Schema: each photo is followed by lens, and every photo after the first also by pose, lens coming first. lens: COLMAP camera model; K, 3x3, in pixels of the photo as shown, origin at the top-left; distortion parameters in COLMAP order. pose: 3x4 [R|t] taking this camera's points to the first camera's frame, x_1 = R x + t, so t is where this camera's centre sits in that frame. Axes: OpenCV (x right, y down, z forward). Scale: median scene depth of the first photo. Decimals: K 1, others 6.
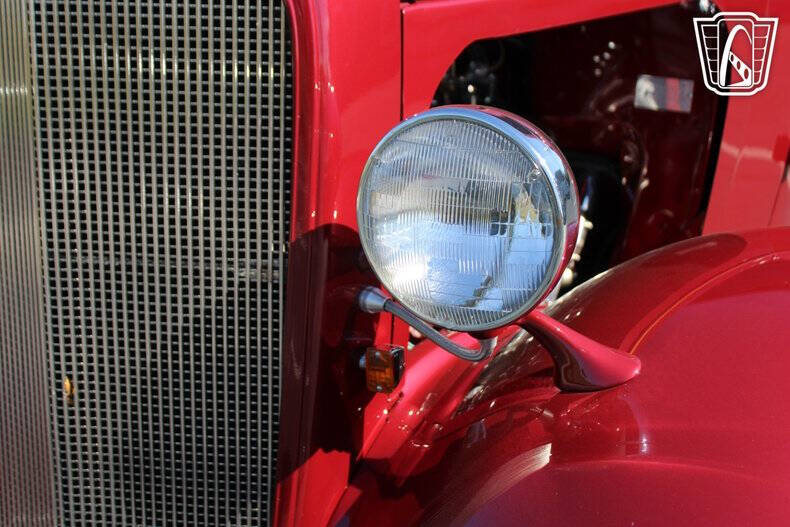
lens RADIAL K [[778.2, 0, 406.6], [0, 778.2, 262.4], [0, 0, 1]] dist [-0.056340, -0.014846]
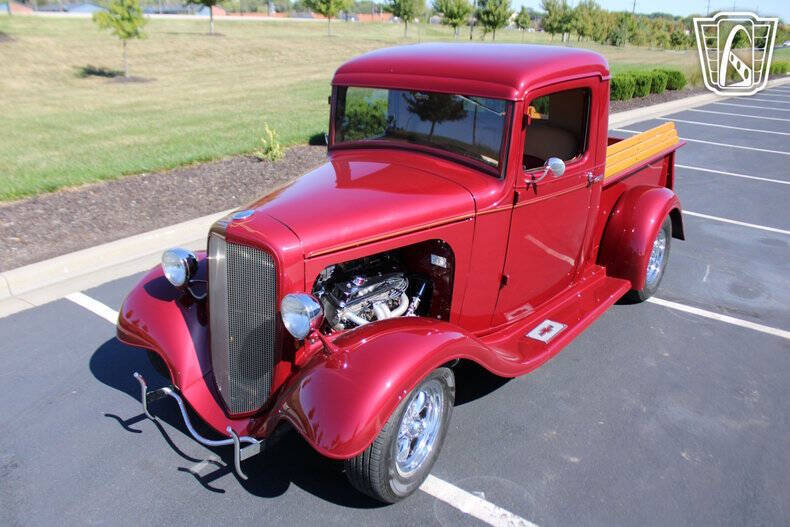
lens RADIAL K [[664.6, 0, 383.0], [0, 664.6, 262.5], [0, 0, 1]] dist [-0.160391, 0.140827]
pose [[0.957604, 0.080533, -0.276604, 1.394811], [-0.066033, 0.995929, 0.061355, -0.561694], [0.280419, -0.040489, 0.959023, -2.348477]]
